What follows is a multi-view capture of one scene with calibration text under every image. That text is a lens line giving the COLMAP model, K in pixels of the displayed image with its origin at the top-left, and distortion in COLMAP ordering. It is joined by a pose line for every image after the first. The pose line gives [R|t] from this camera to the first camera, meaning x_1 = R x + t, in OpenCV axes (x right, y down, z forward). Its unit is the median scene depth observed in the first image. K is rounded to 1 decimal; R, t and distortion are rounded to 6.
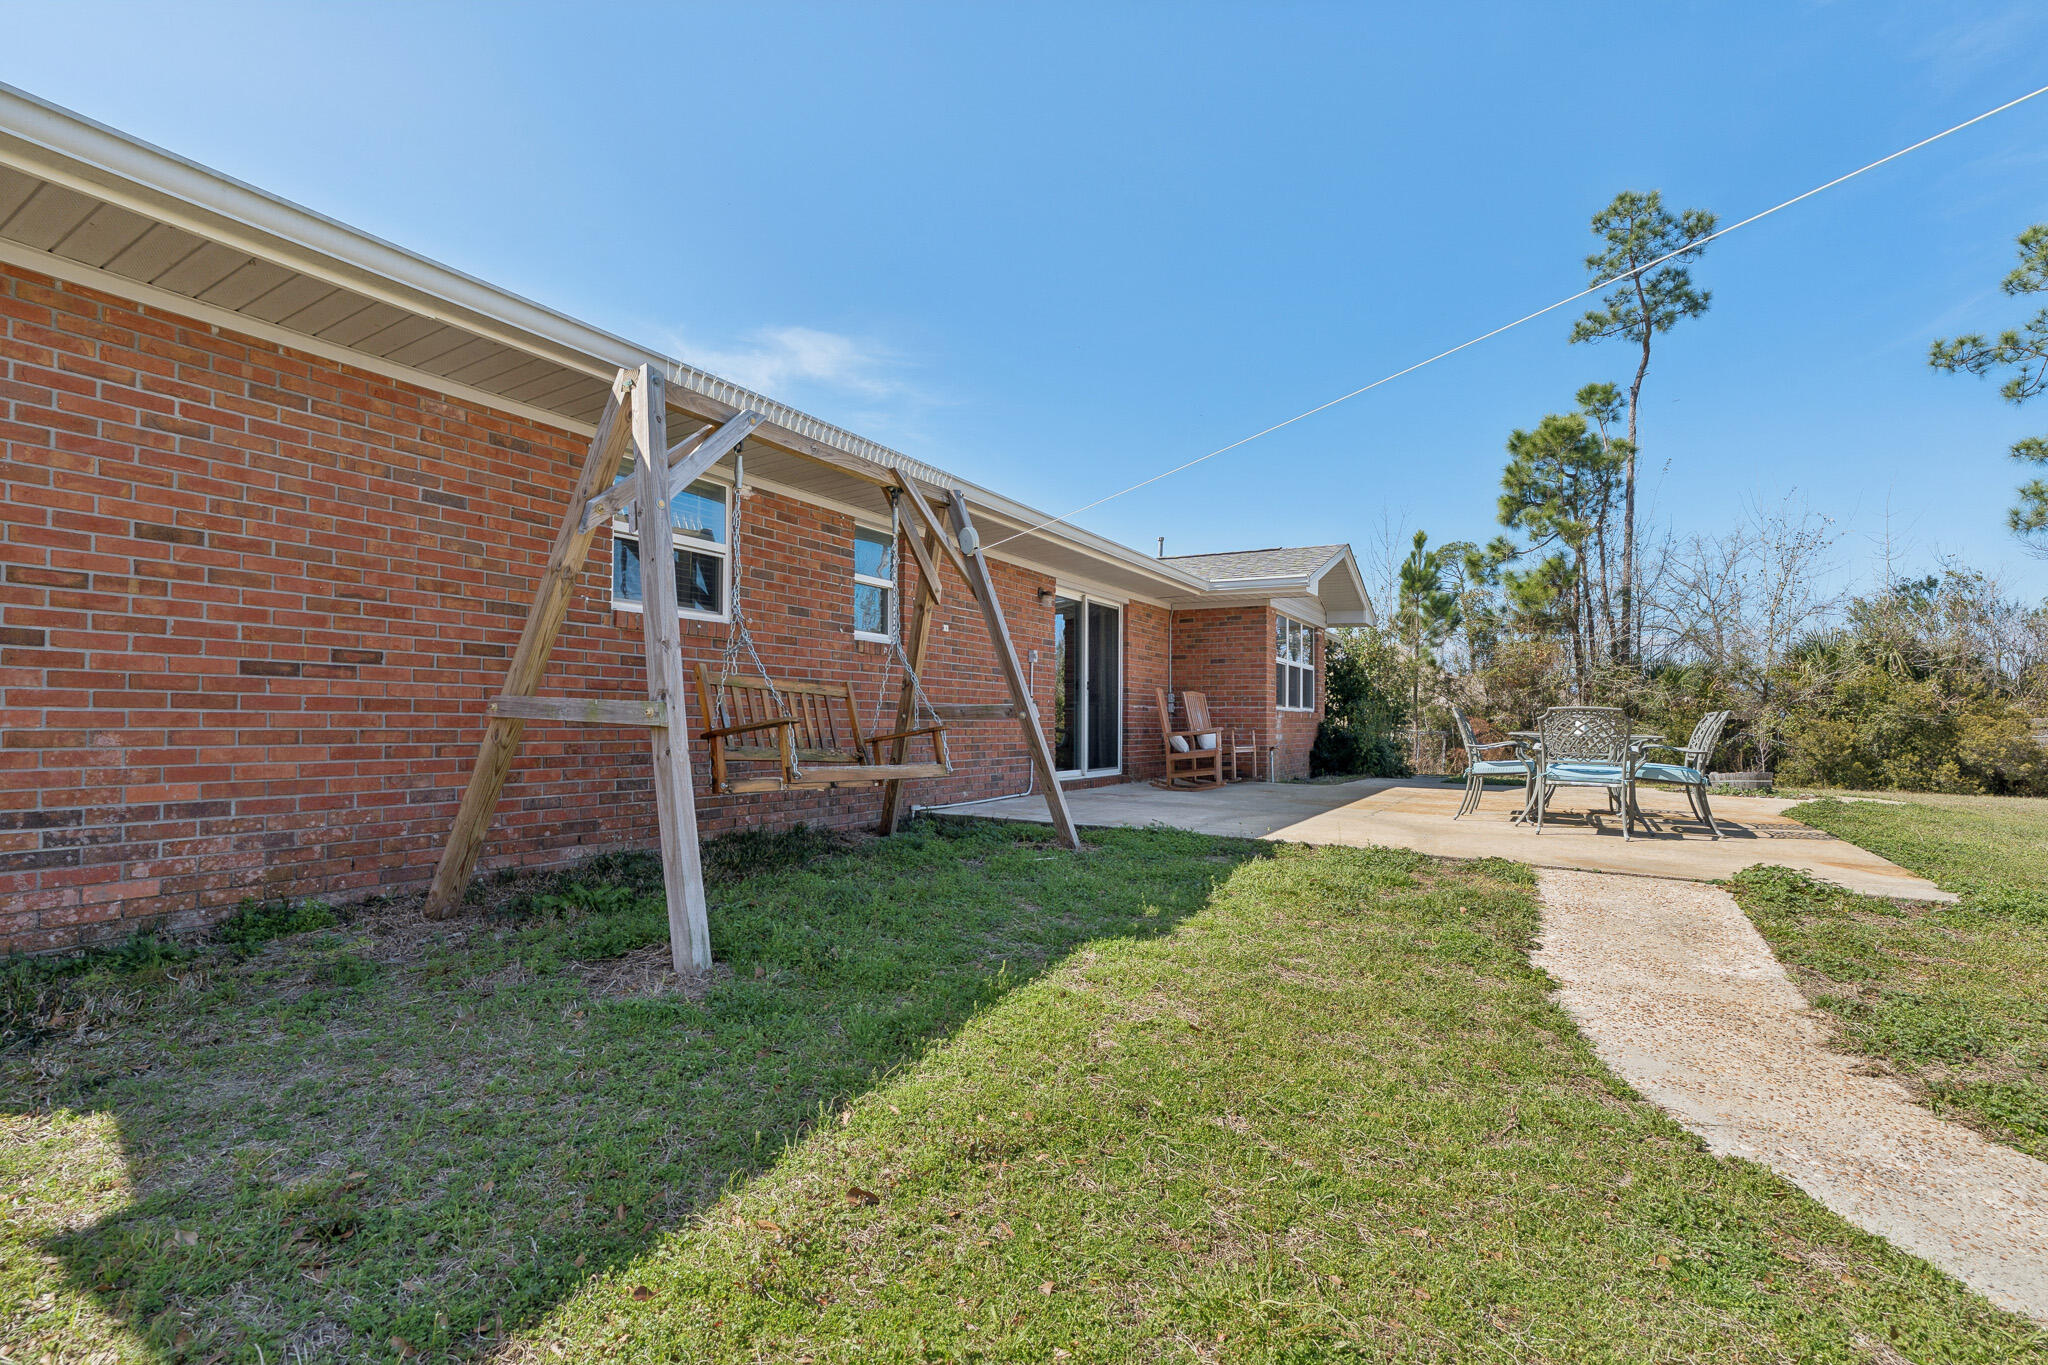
lens RADIAL K [[924.5, 0, 1012.3], [0, 924.5, 729.4], [0, 0, 1]] dist [-0.002126, -0.000234]
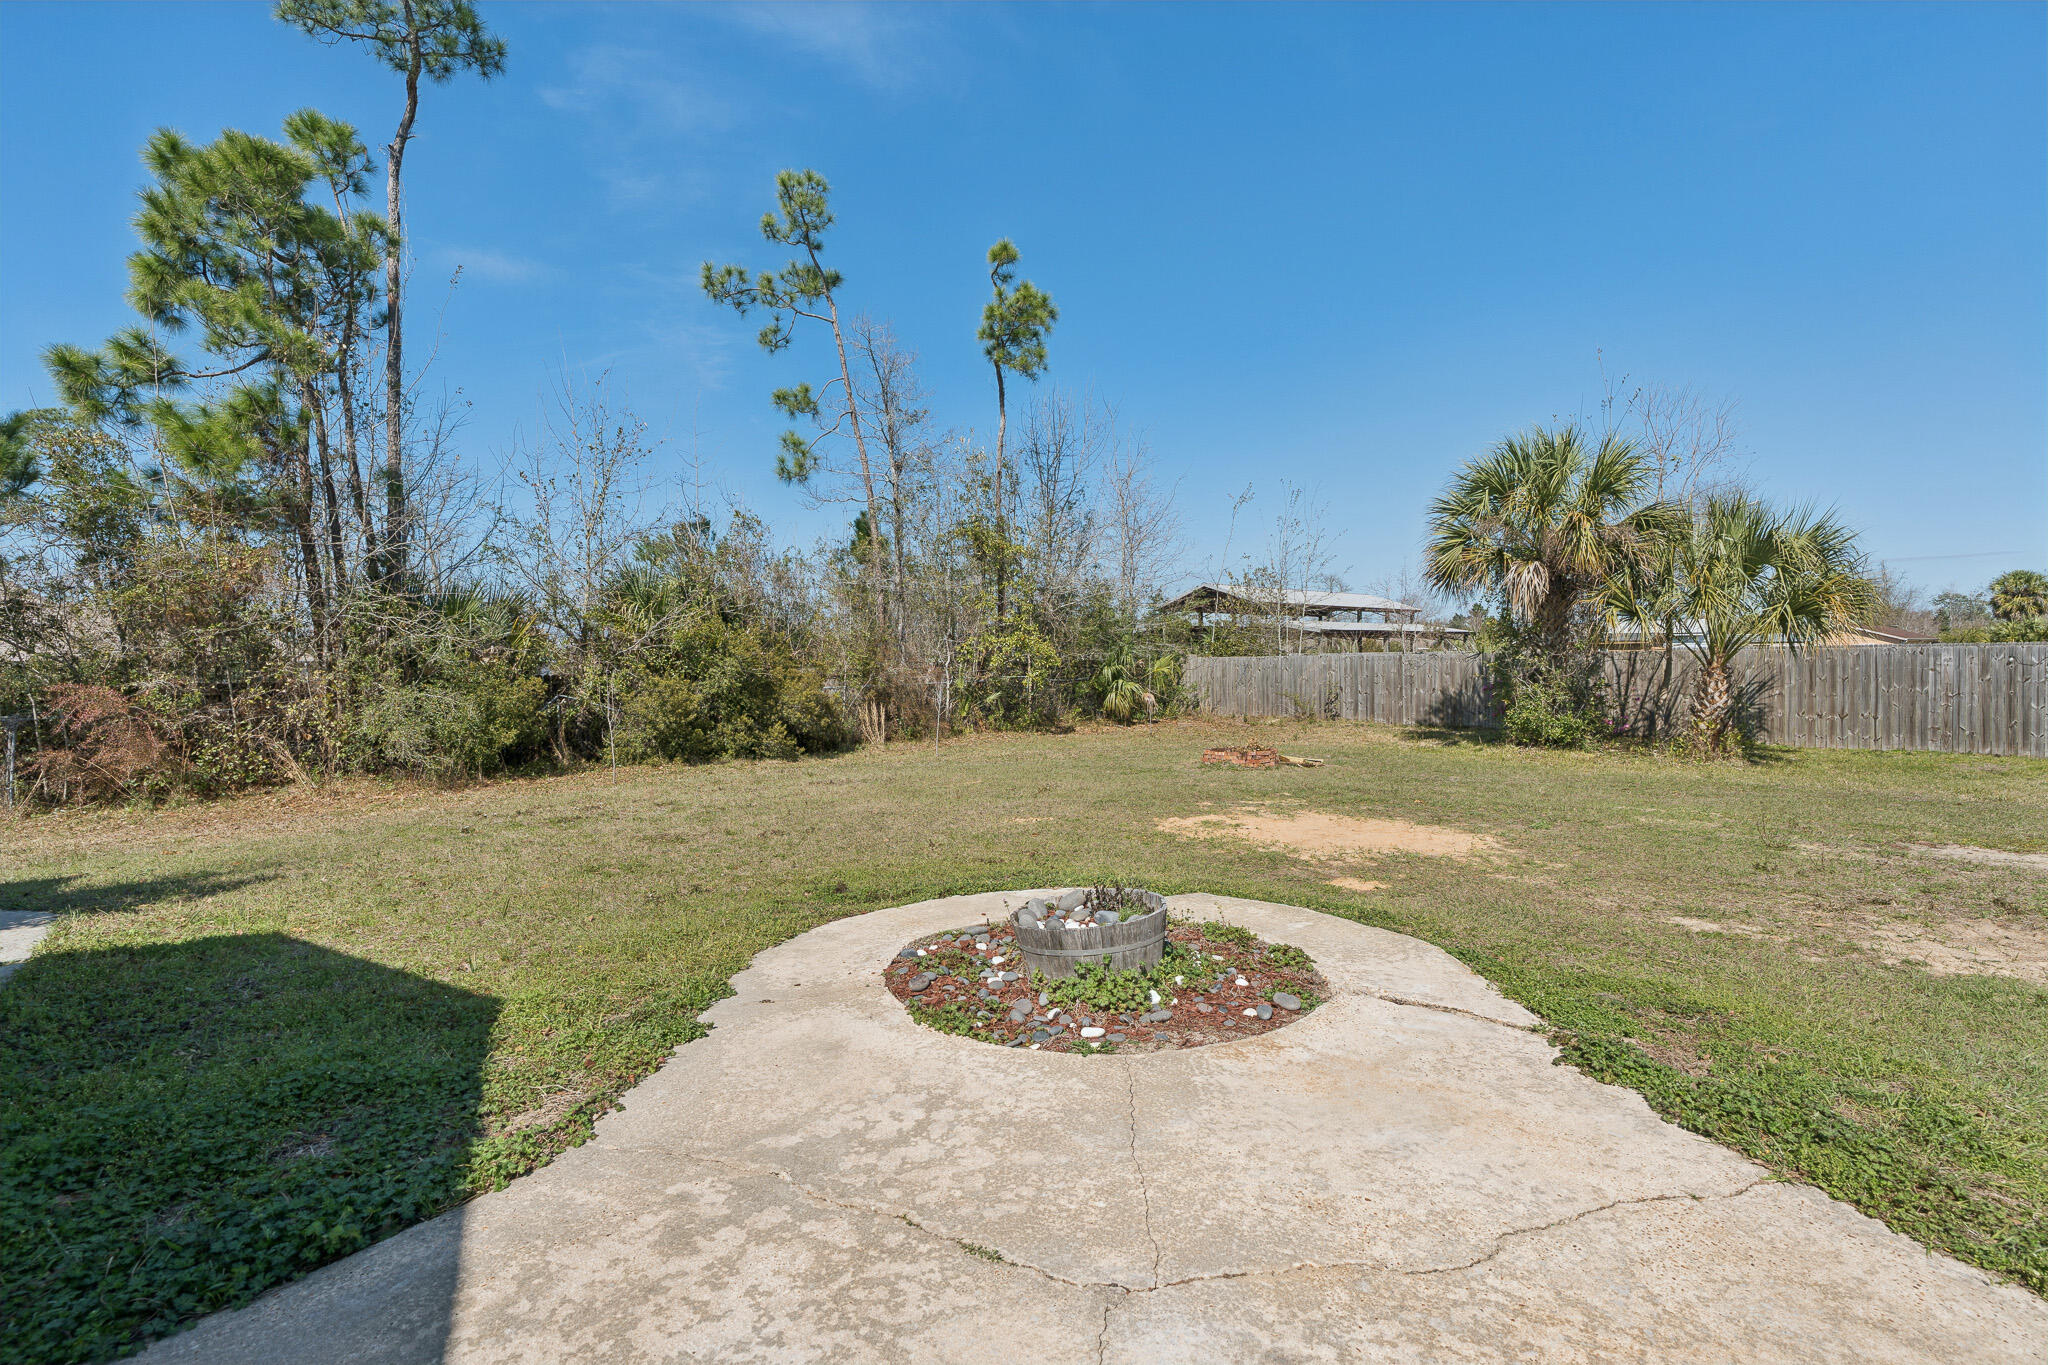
lens RADIAL K [[924.5, 0, 1025.8], [0, 924.5, 681.2], [0, 0, 1]] dist [-0.002126, -0.000234]
pose [[0.329728, -0.031917, 0.943536, 0.211102], [0.021963, 0.999417, 0.026132, -0.017237], [-0.943821, 0.012106, 0.330236, 0.386970]]
